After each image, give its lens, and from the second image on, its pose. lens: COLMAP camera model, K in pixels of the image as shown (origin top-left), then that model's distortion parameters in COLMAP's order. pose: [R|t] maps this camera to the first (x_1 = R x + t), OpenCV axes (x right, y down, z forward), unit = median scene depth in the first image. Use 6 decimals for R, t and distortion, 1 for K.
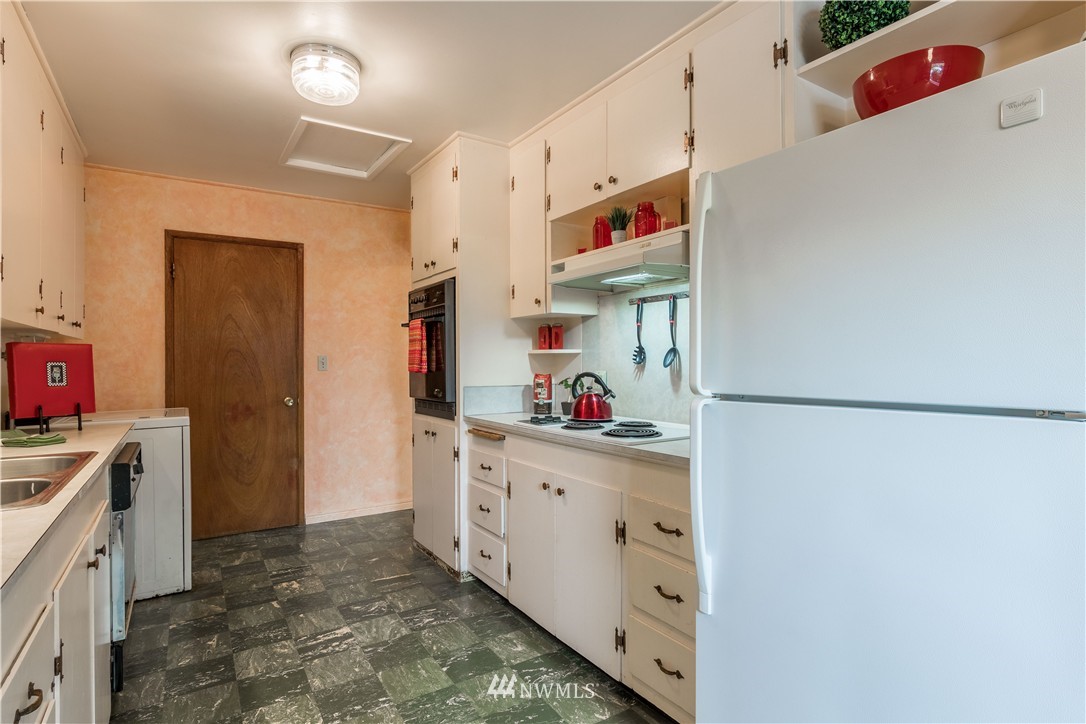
lens RADIAL K [[556.6, 0, 543.1], [0, 556.6, 361.1], [0, 0, 1]] dist [-0.005768, 0.000295]
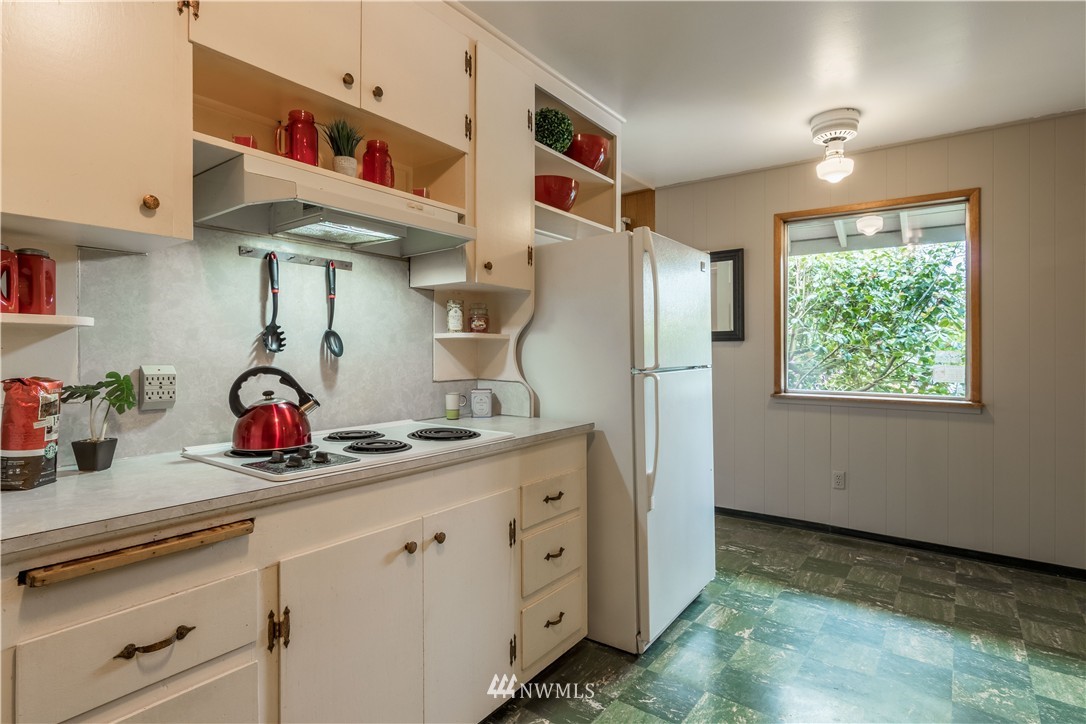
lens RADIAL K [[556.6, 0, 542.5], [0, 556.6, 360.2], [0, 0, 1]] dist [-0.005768, 0.000295]
pose [[-0.353850, -0.013966, 0.935198, -0.560174], [-0.006371, 0.999901, 0.012522, 0.004461], [-0.935280, -0.001527, -0.353904, 0.961176]]
